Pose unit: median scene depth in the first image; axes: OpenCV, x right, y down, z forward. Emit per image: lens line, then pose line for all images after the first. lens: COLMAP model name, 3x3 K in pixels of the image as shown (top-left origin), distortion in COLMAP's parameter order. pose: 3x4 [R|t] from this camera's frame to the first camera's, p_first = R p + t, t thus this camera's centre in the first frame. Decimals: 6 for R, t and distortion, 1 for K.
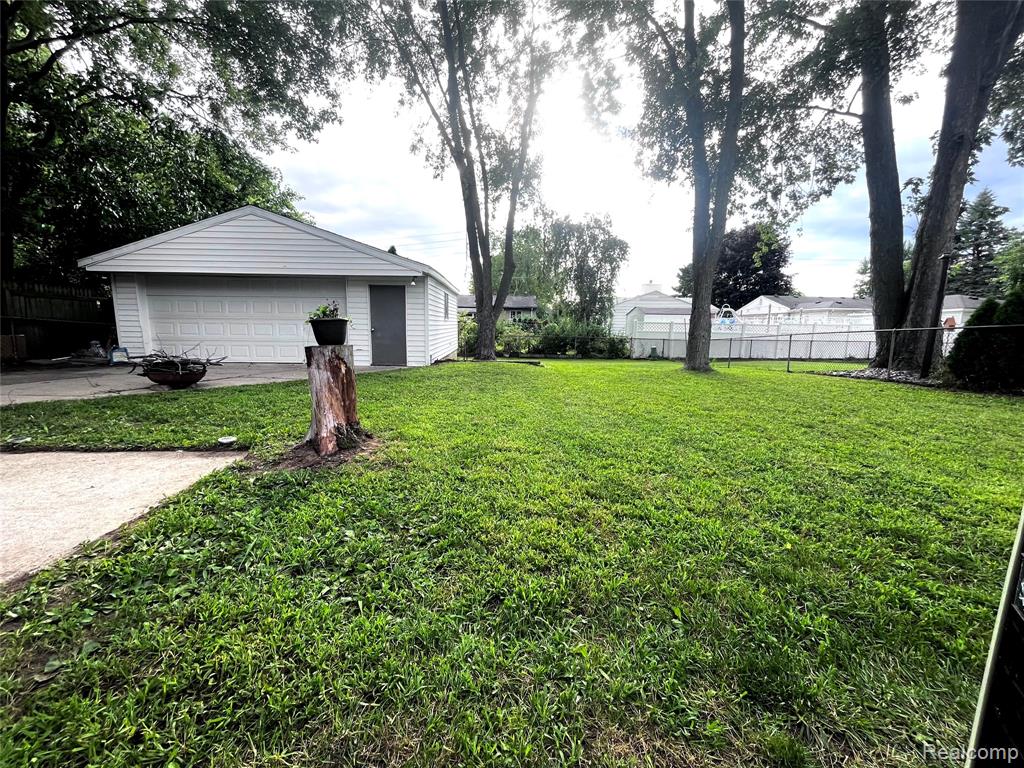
lens RADIAL K [[419.3, 0, 507.3], [0, 419.3, 378.4], [0, 0, 1]] dist [-0.002175, -0.000267]
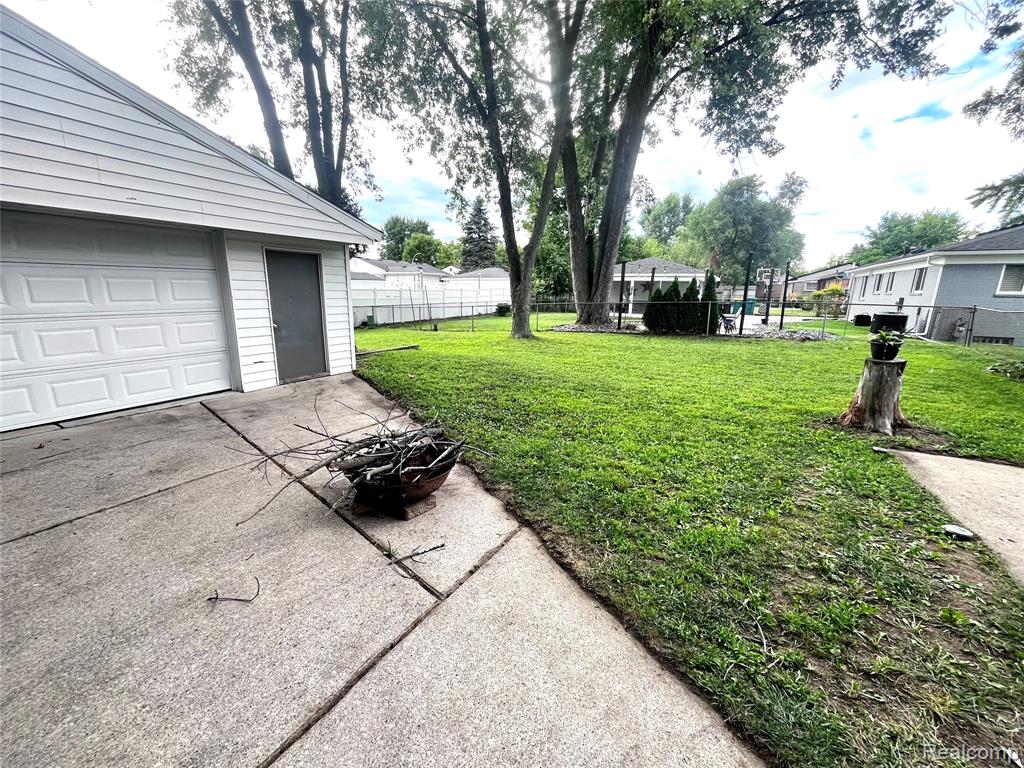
lens RADIAL K [[419.3, 0, 523.2], [0, 419.3, 367.5], [0, 0, 1]] dist [-0.002175, -0.000267]
pose [[0.502067, -0.164405, 0.849058, -0.395565], [0.095218, 0.986304, 0.134676, -0.062162], [-0.859571, 0.013229, 0.510845, 0.233992]]
